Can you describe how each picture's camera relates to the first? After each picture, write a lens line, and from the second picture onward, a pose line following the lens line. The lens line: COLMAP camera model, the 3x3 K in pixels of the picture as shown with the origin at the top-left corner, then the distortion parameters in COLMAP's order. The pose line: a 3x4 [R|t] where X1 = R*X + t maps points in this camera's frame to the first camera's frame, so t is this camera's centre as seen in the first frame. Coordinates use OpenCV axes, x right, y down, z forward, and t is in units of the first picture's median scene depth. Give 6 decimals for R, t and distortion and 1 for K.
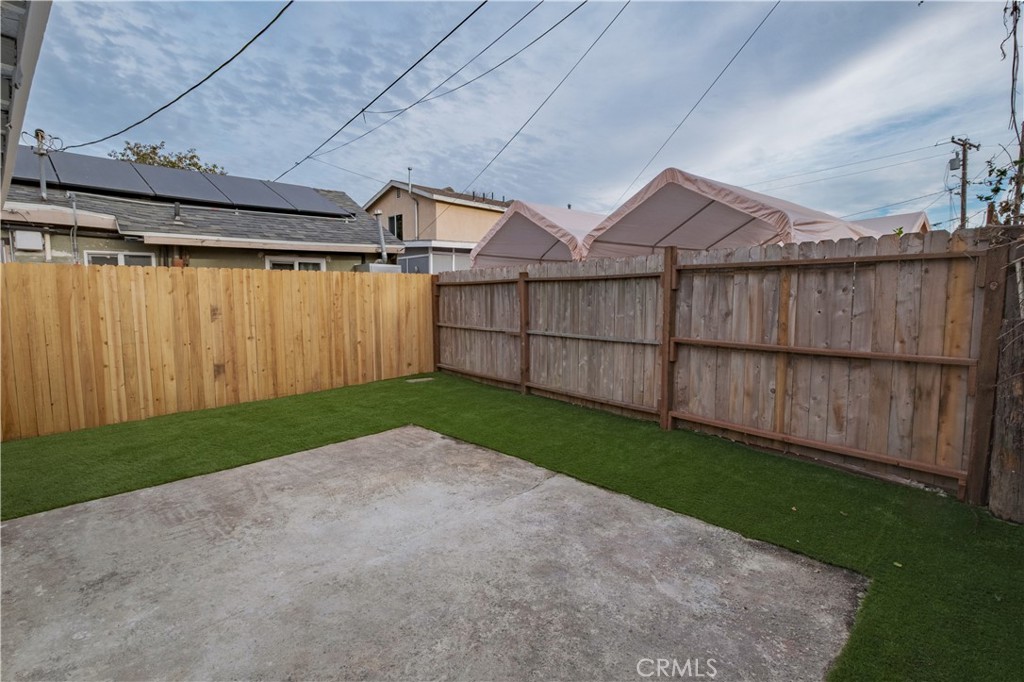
lens RADIAL K [[480.4, 0, 504.8], [0, 480.4, 335.5], [0, 0, 1]] dist [-0.003145, -0.000279]
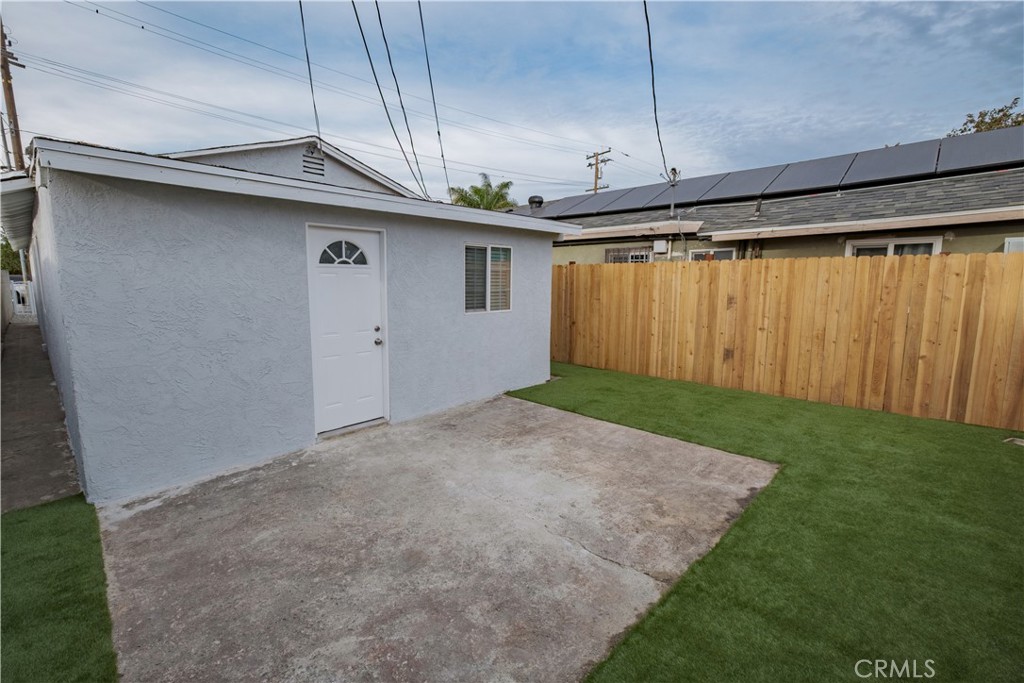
lens RADIAL K [[450.9, 0, 501.9], [0, 450.9, 336.9], [0, 0, 1]] dist [-0.002452, -0.000059]
pose [[-0.006468, 0.131511, -0.991294, 0.496023], [-0.091602, 0.987068, 0.131548, -0.064999], [0.995775, 0.091655, 0.005662, 0.575921]]
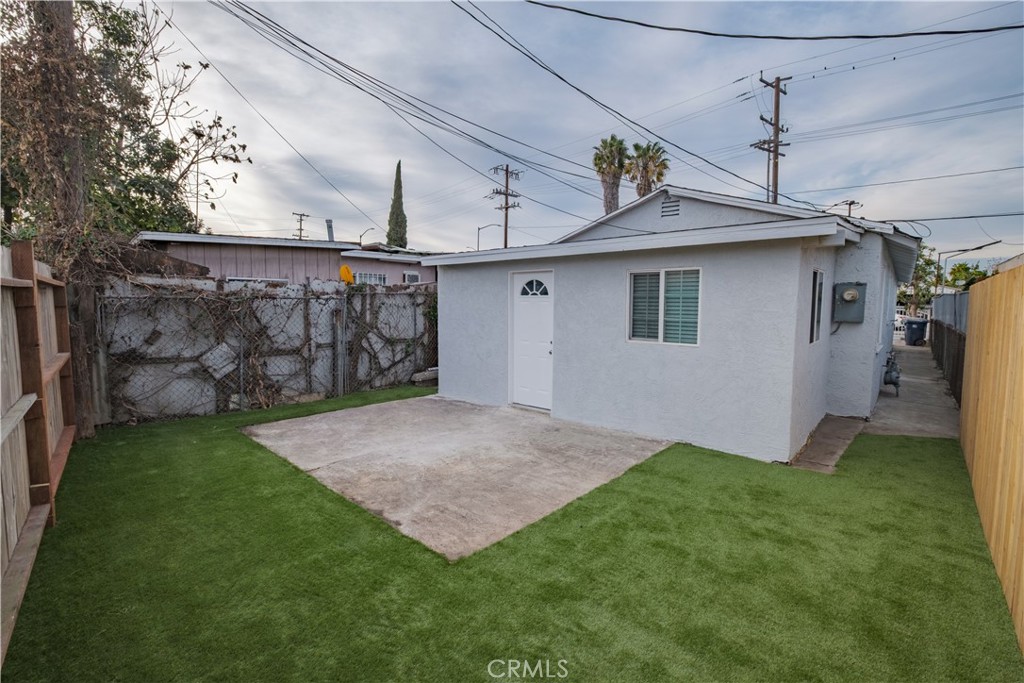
lens RADIAL K [[450.9, 0, 501.9], [0, 450.9, 336.9], [0, 0, 1]] dist [-0.002452, -0.000059]
pose [[-0.999799, -0.001158, -0.020014, -0.254006], [-0.004436, 0.986357, 0.164562, -0.154185], [0.019551, 0.164618, -0.986164, 1.536941]]
